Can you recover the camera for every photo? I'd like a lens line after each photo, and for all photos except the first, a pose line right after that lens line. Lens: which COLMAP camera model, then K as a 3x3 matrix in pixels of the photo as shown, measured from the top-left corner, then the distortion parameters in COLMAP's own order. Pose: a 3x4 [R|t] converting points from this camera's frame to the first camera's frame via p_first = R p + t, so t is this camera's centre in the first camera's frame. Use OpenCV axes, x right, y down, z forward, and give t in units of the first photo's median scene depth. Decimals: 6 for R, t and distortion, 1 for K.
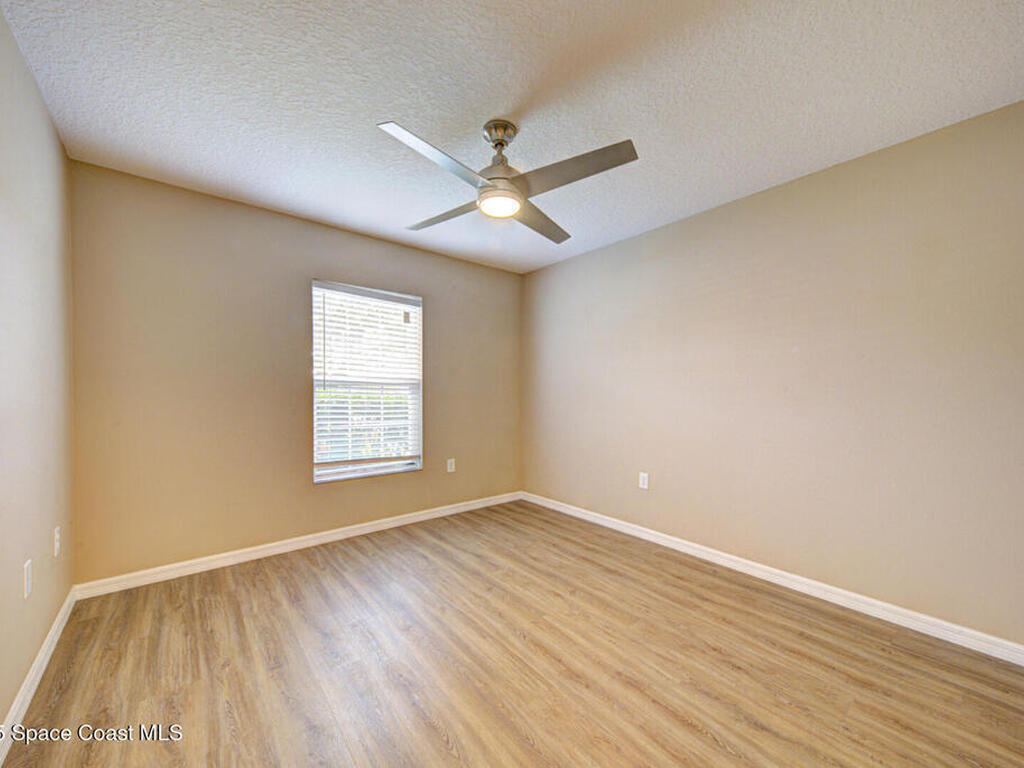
lens RADIAL K [[392.3, 0, 510.6], [0, 392.3, 395.2], [0, 0, 1]] dist [0.029497, -0.008009]
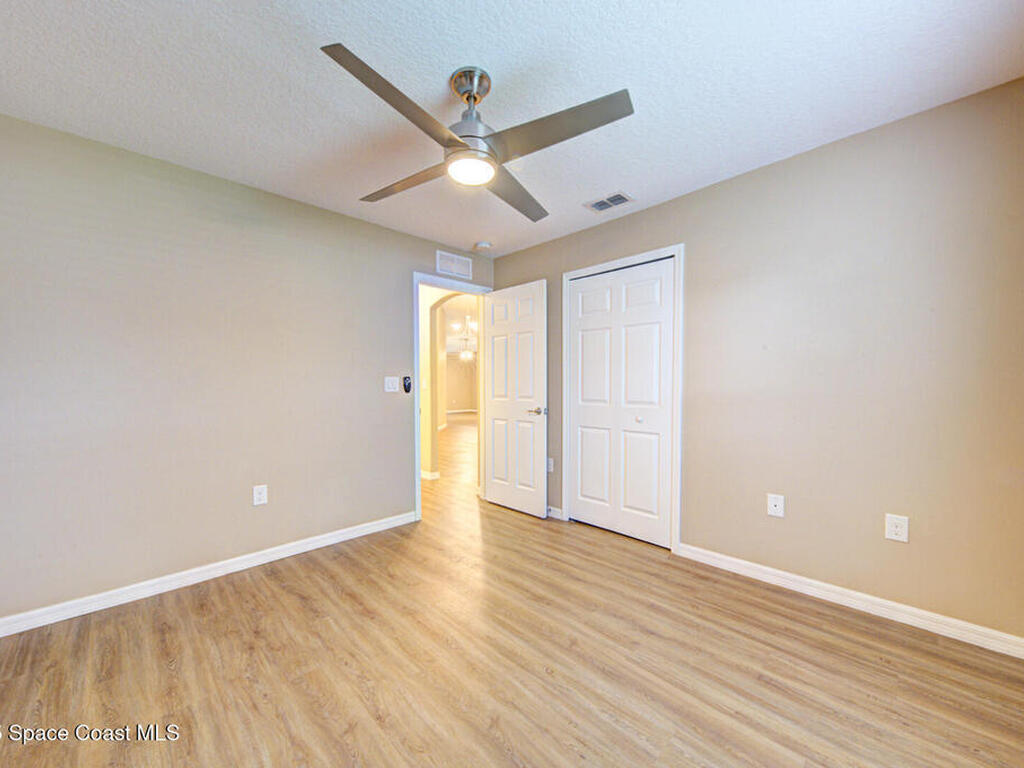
lens RADIAL K [[392.3, 0, 510.6], [0, 392.3, 395.2], [0, 0, 1]] dist [0.029497, -0.008009]
pose [[-0.995257, 0.003591, -0.097215, -0.026558], [-0.000061, 0.999295, 0.037533, -0.020387], [0.097281, 0.037361, -0.994555, 1.902560]]
